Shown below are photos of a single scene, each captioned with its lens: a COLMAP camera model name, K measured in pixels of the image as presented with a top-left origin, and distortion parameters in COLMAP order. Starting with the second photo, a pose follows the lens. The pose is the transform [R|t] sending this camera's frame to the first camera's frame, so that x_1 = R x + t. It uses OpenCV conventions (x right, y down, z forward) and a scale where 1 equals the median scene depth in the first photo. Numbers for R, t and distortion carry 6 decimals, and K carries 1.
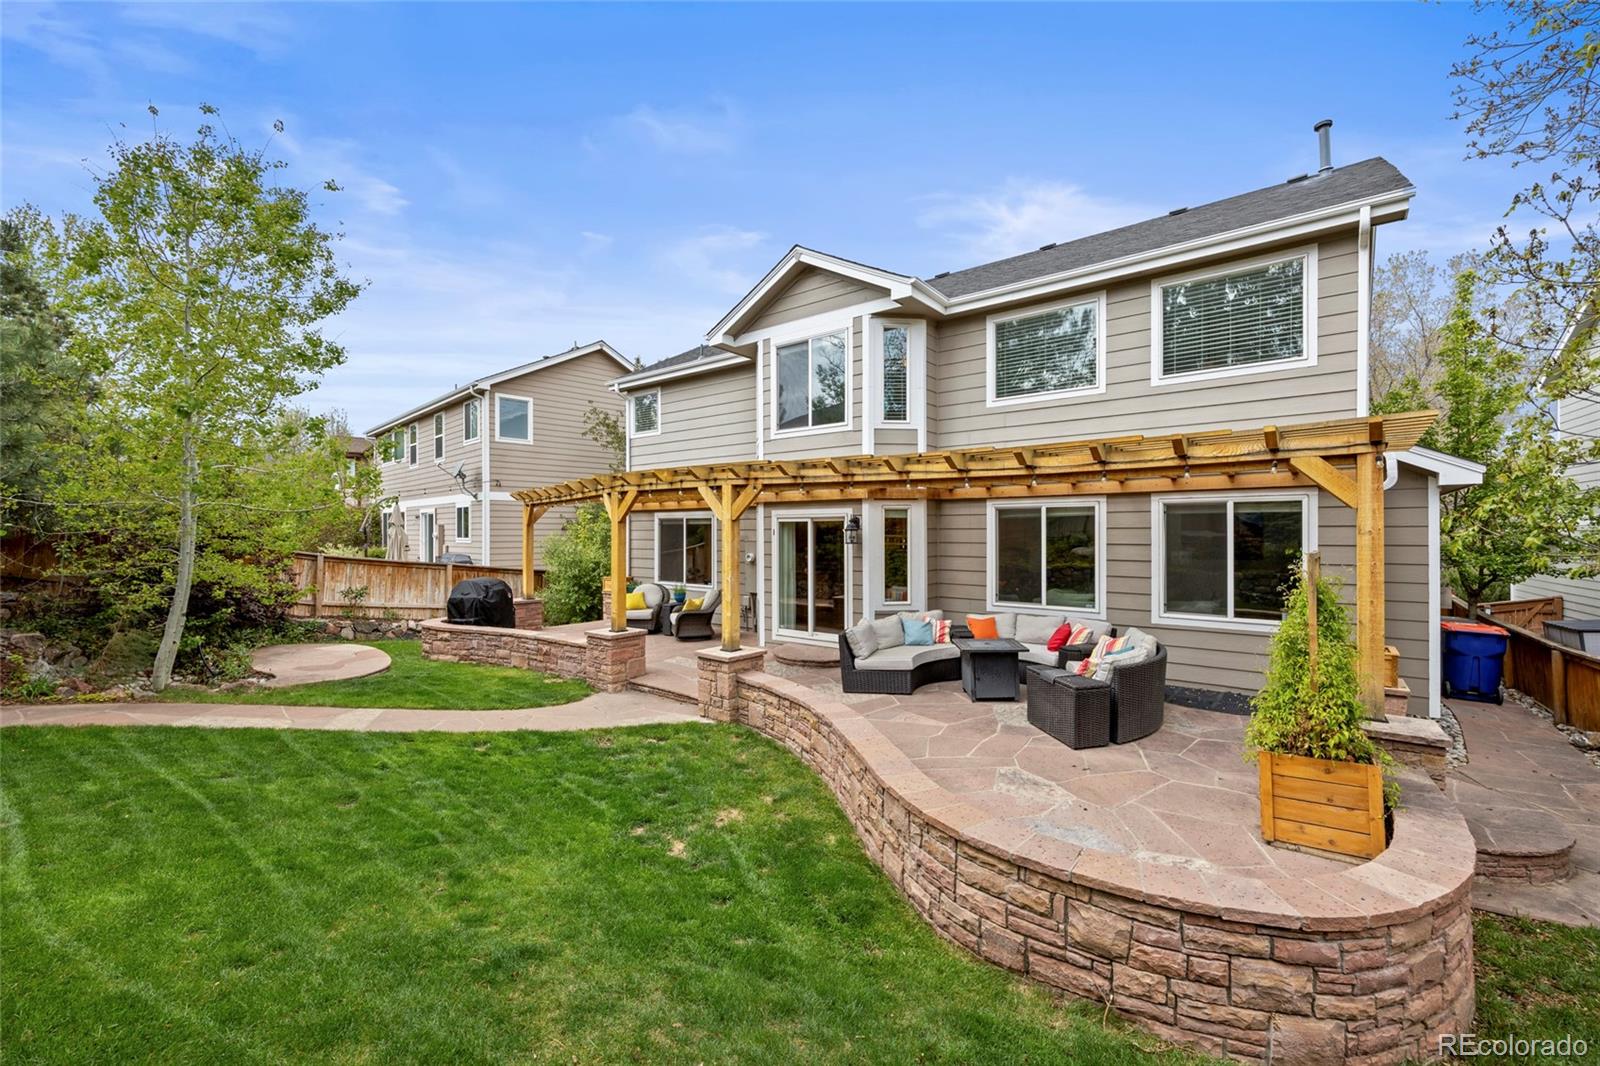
lens RADIAL K [[636.4, 0, 799.0], [0, 636.4, 536.8], [0, 0, 1]] dist [0.012518, 0.000240]
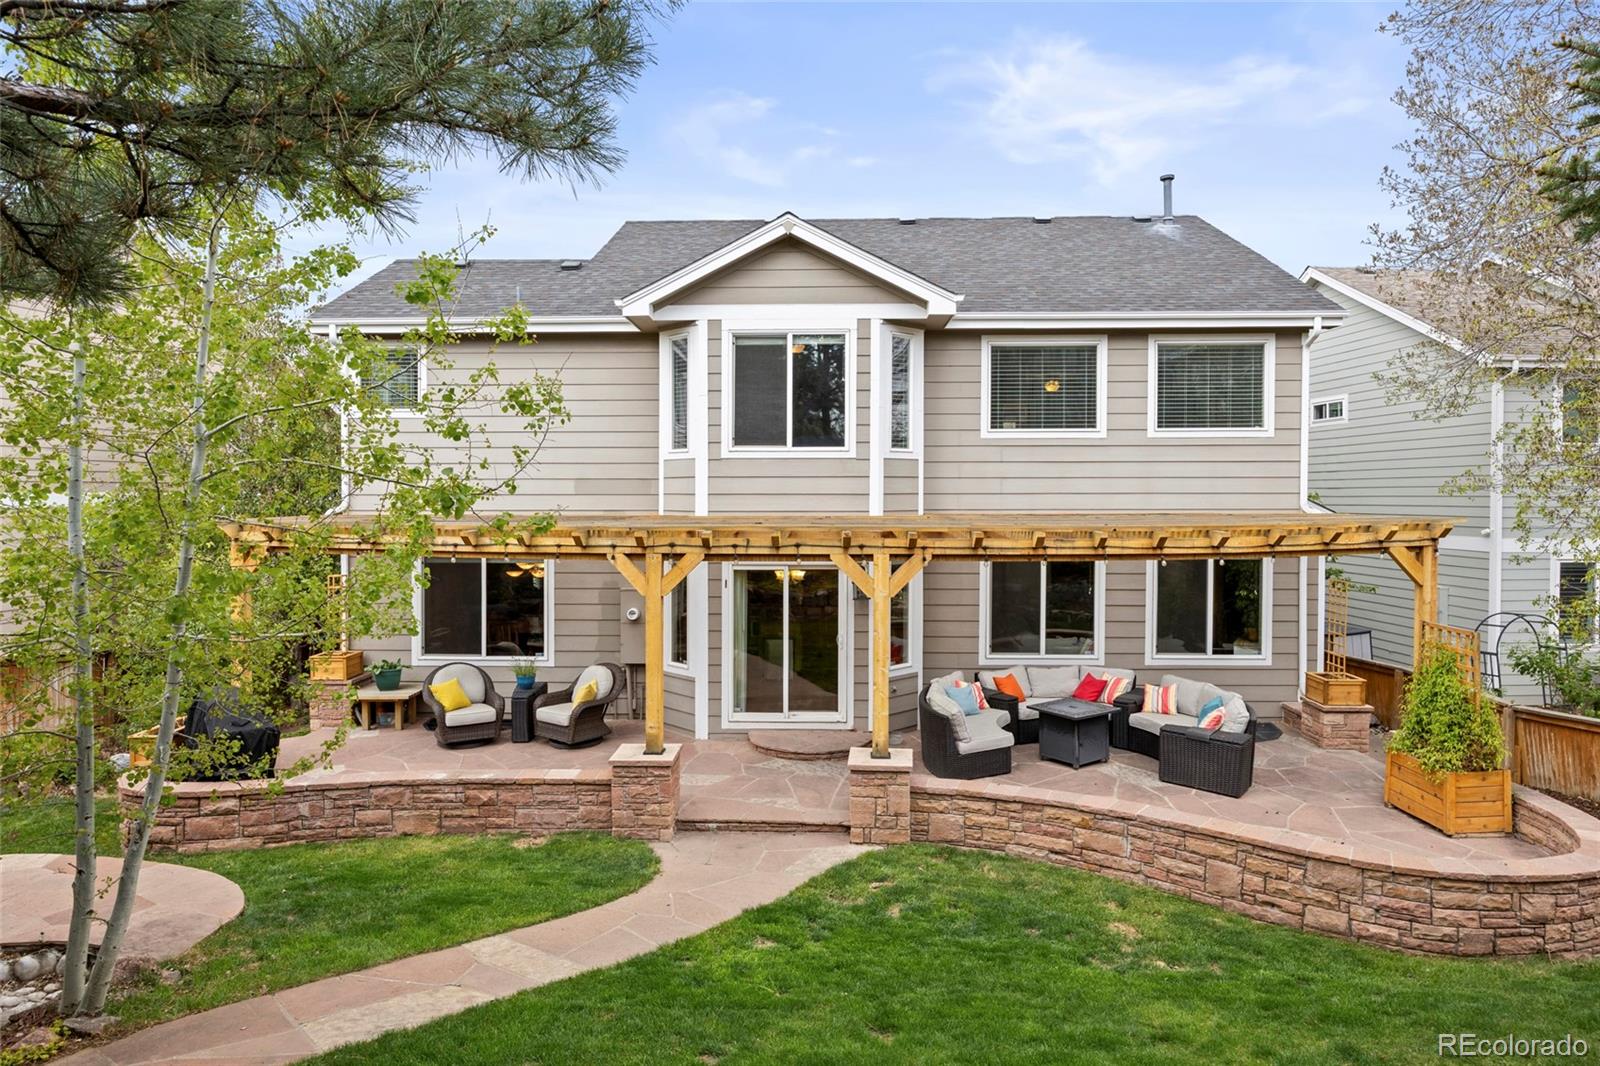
lens RADIAL K [[965.4, 0, 799.4], [0, 965.4, 525.8], [0, 0, 1]] dist [0.000837, -0.003689]
pose [[0.813849, -0.017548, 0.580811, -0.861238], [0.005786, 0.999739, 0.022097, -0.137118], [-0.581047, -0.014623, 0.813739, 0.058823]]
